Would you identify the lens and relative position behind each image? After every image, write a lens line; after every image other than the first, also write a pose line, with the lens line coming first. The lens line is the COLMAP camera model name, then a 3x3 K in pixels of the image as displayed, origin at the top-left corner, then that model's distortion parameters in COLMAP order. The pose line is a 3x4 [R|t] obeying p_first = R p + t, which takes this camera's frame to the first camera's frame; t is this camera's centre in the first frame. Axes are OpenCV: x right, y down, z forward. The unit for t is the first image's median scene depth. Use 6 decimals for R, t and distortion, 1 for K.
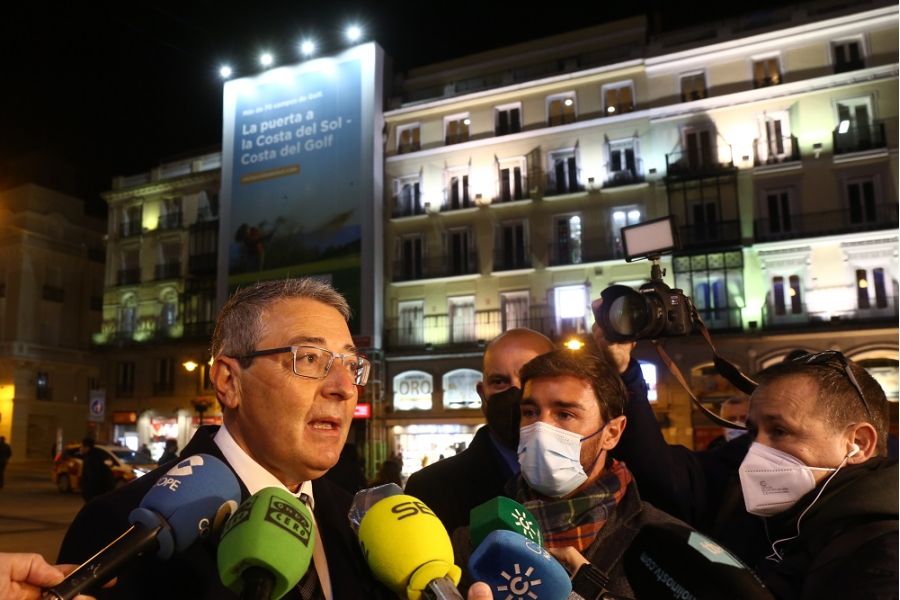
lens RADIAL K [[796.5, 0, 325.5], [0, 796.5, 333.6], [0, 0, 1]] dist [-0.108084, 0.093621]
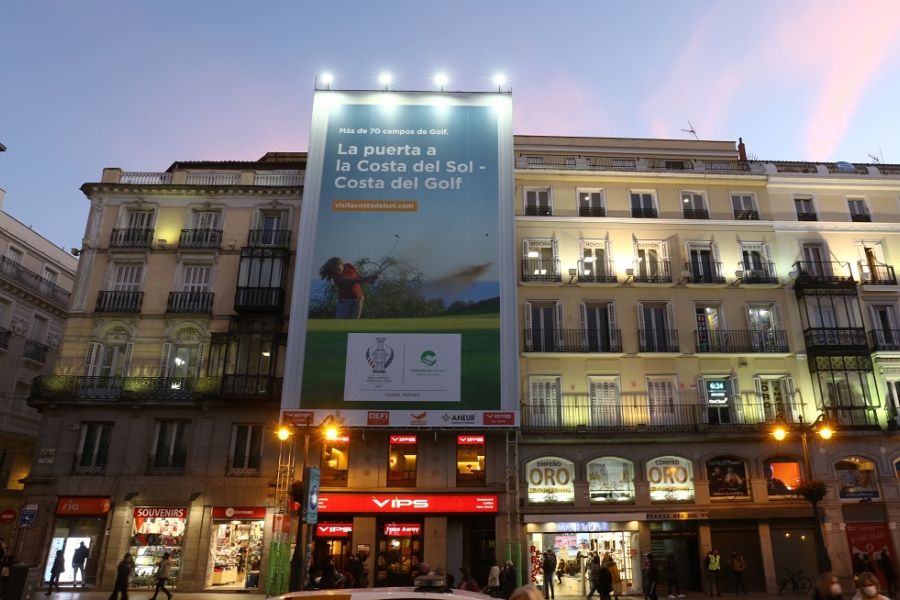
lens RADIAL K [[729.0, 0, 495.6], [0, 729.0, 248.6], [0, 0, 1]] dist [-0.109685, 0.104186]
pose [[0.836461, 0.193623, 0.512683, -0.384195], [-0.062956, 0.963263, -0.261077, 0.037990], [-0.544399, 0.186104, 0.817921, 0.346052]]
